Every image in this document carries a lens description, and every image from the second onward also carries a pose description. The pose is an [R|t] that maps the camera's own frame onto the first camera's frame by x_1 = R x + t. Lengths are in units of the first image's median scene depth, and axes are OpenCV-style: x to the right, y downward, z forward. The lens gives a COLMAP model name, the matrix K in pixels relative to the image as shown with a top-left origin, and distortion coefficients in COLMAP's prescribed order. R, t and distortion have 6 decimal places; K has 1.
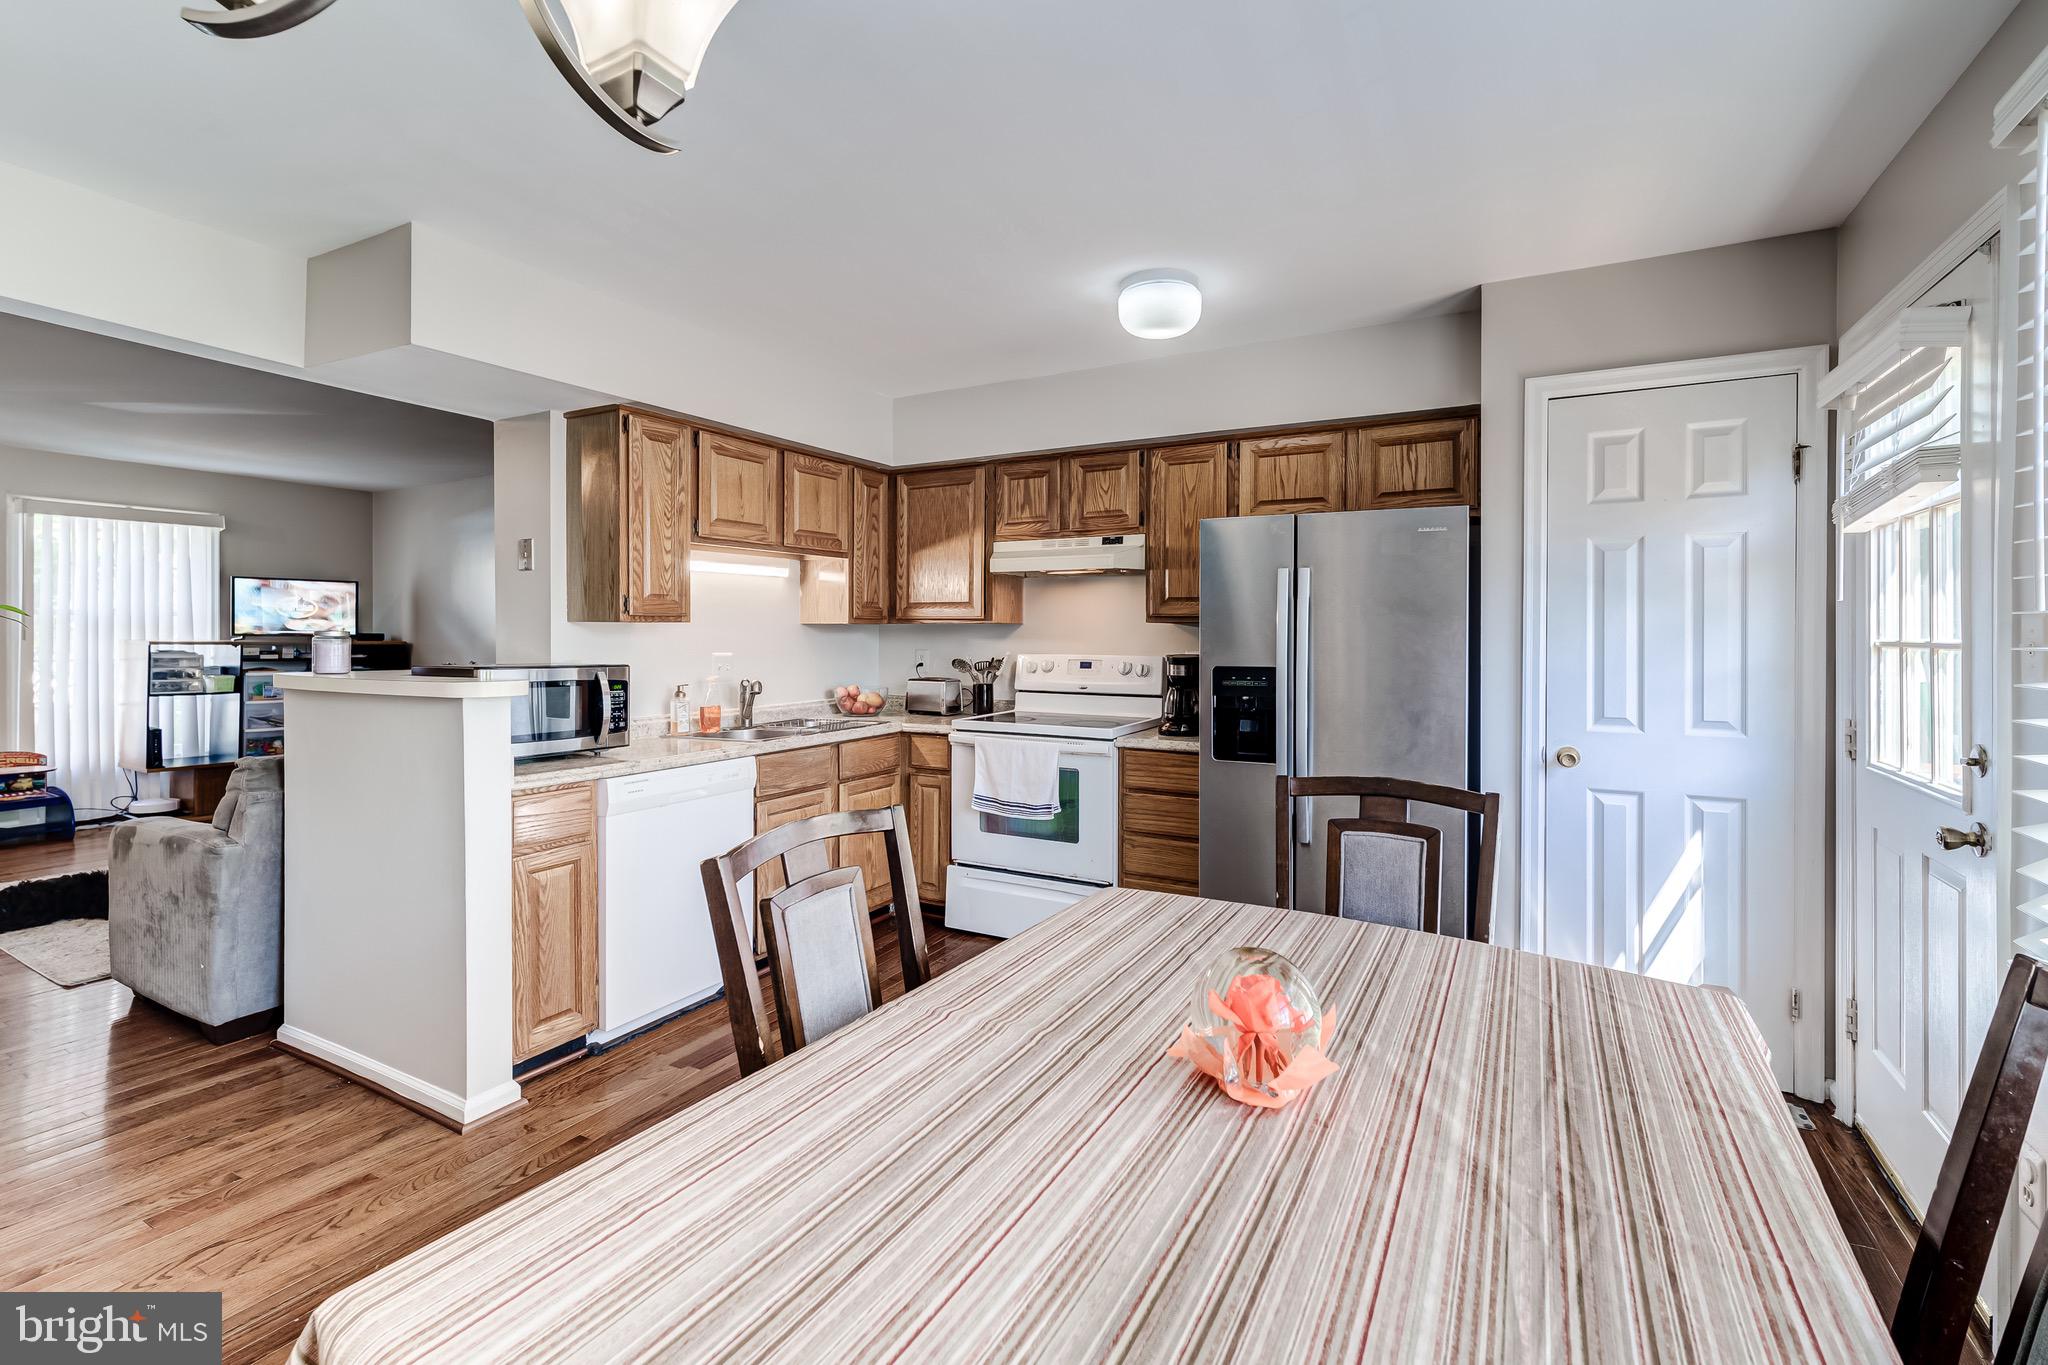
lens RADIAL K [[895.3, 0, 1019.4], [0, 895.3, 635.5], [0, 0, 1]] dist [0.002660, 0.000064]
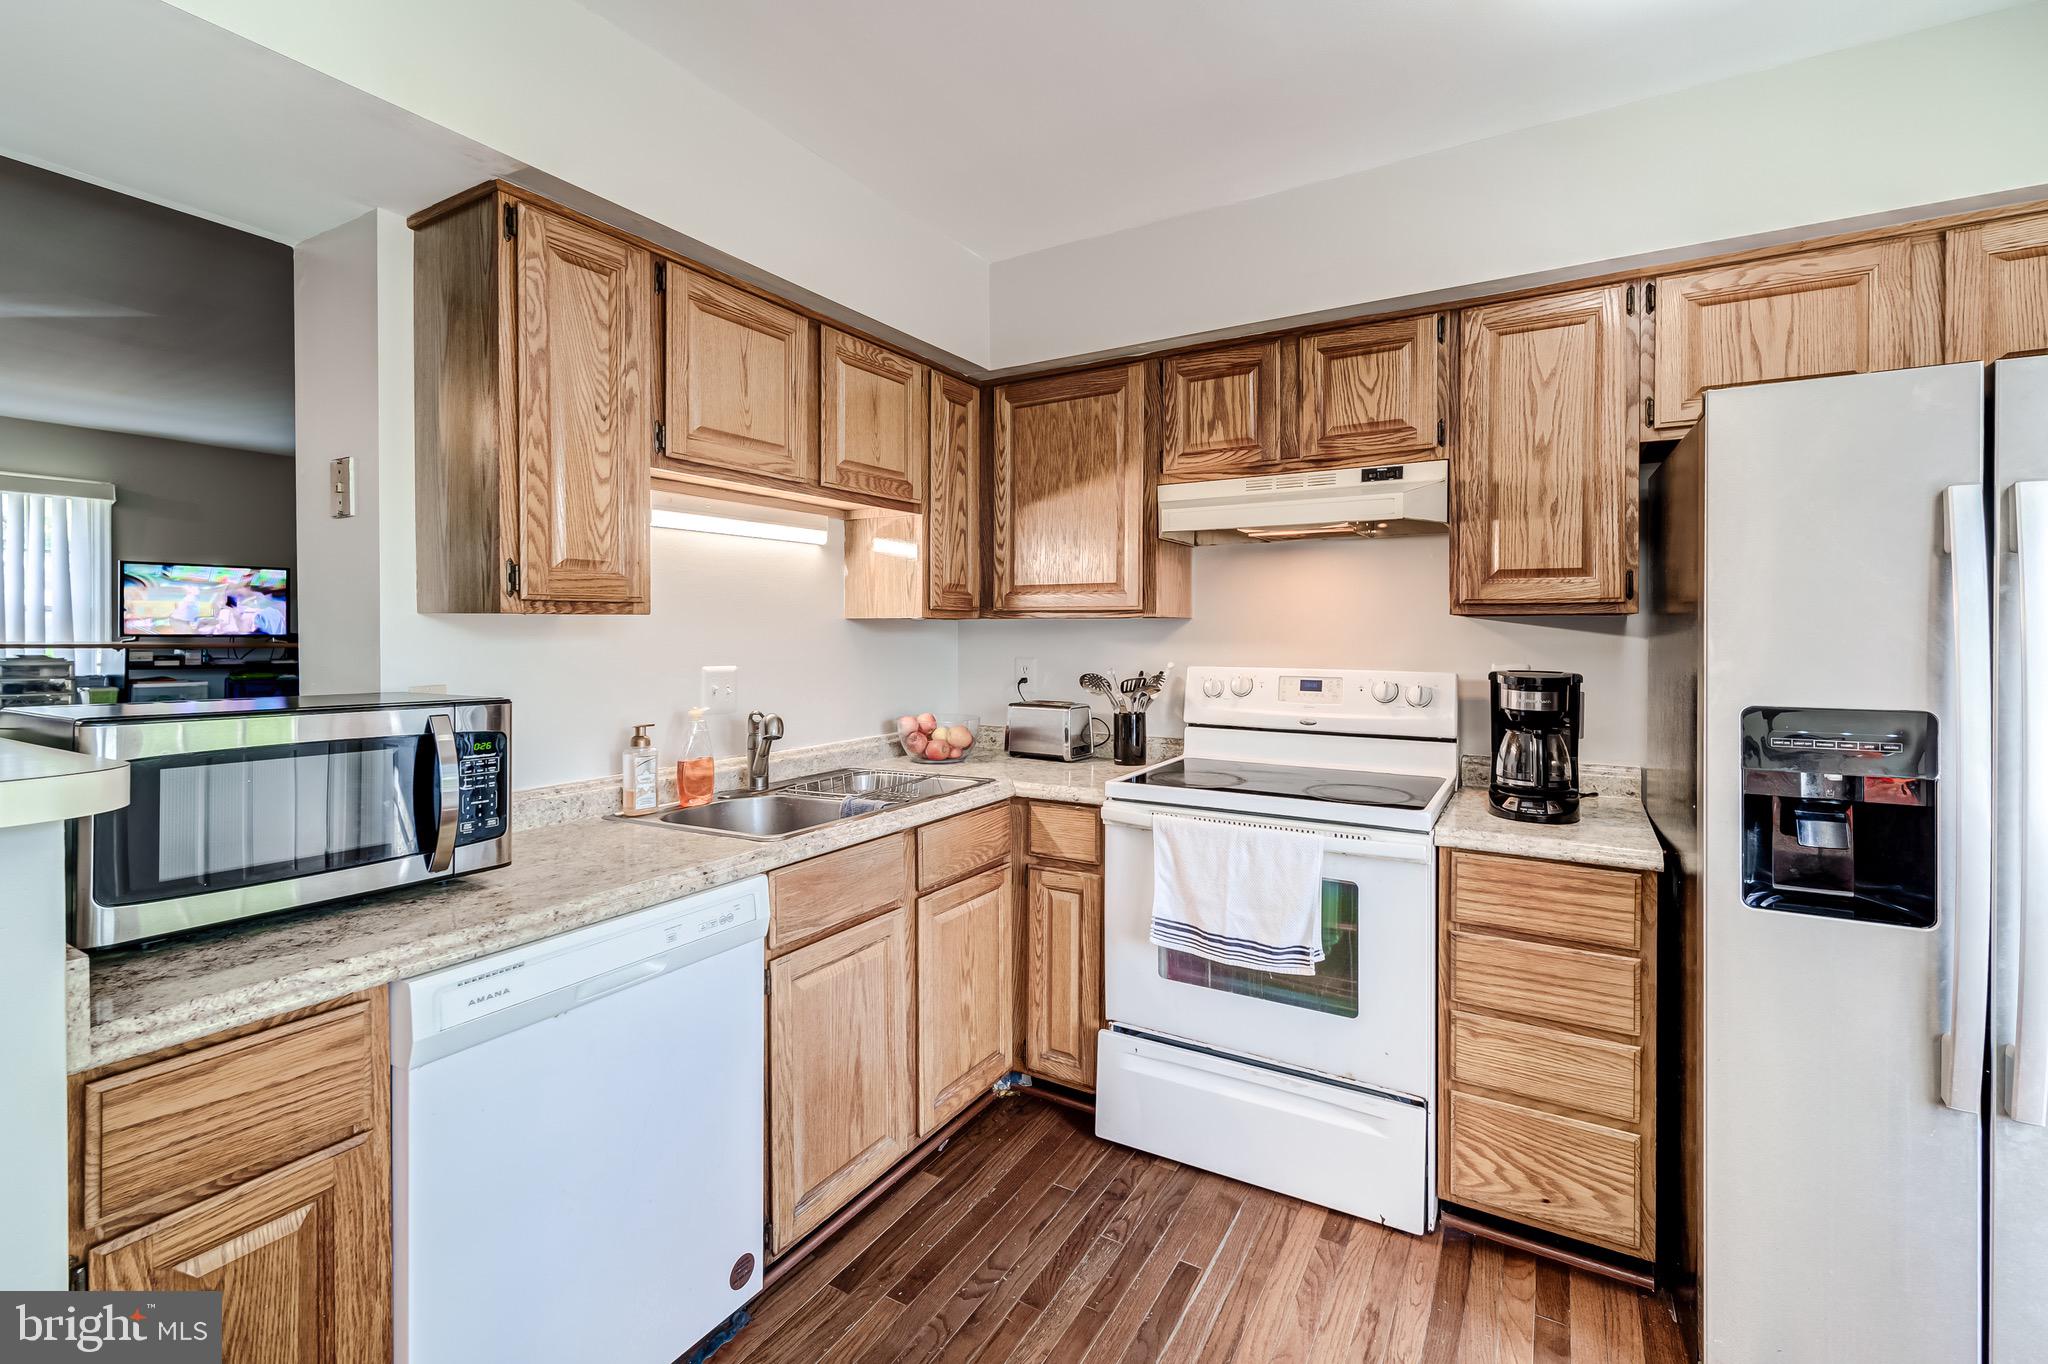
lens RADIAL K [[895.3, 0, 1017.1], [0, 895.3, 633.8], [0, 0, 1]] dist [0.002660, 0.000064]
pose [[0.999308, -0.000718, -0.037189, -0.124709], [0.000739, 1.000000, 0.000550, -0.003326], [0.037189, -0.000577, 0.999308, 0.463763]]
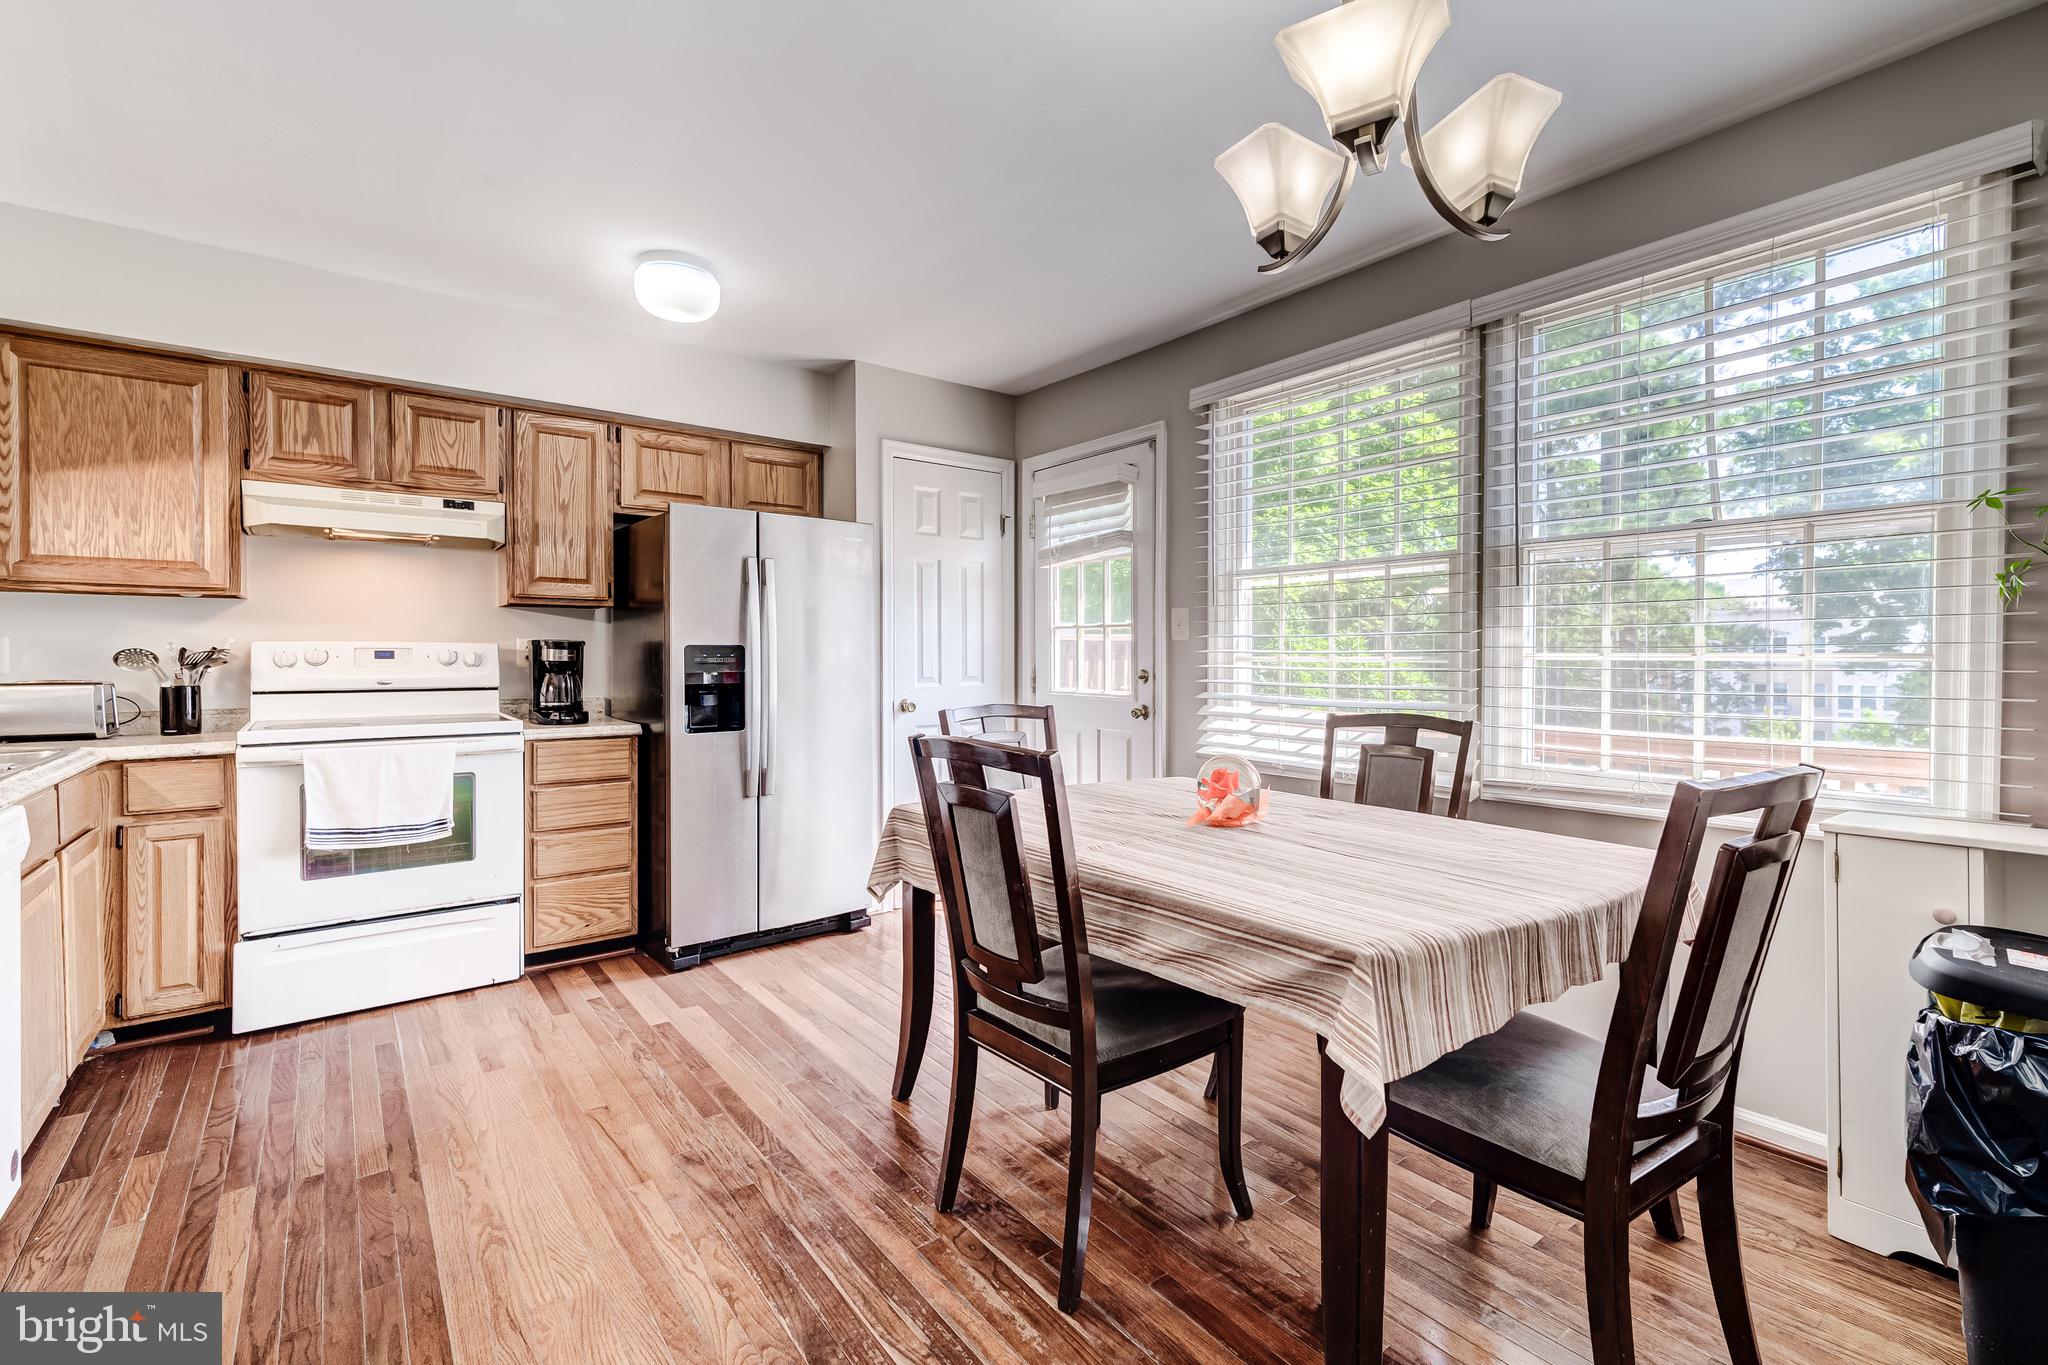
lens RADIAL K [[895.3, 0, 1024.1], [0, 895.3, 667.6], [0, 0, 1]] dist [0.002660, 0.000064]
pose [[0.396477, -0.018690, 0.917854, -0.524136], [0.001364, 0.999804, 0.019770, 0.036072], [-0.918044, -0.006587, 0.396425, 0.193606]]
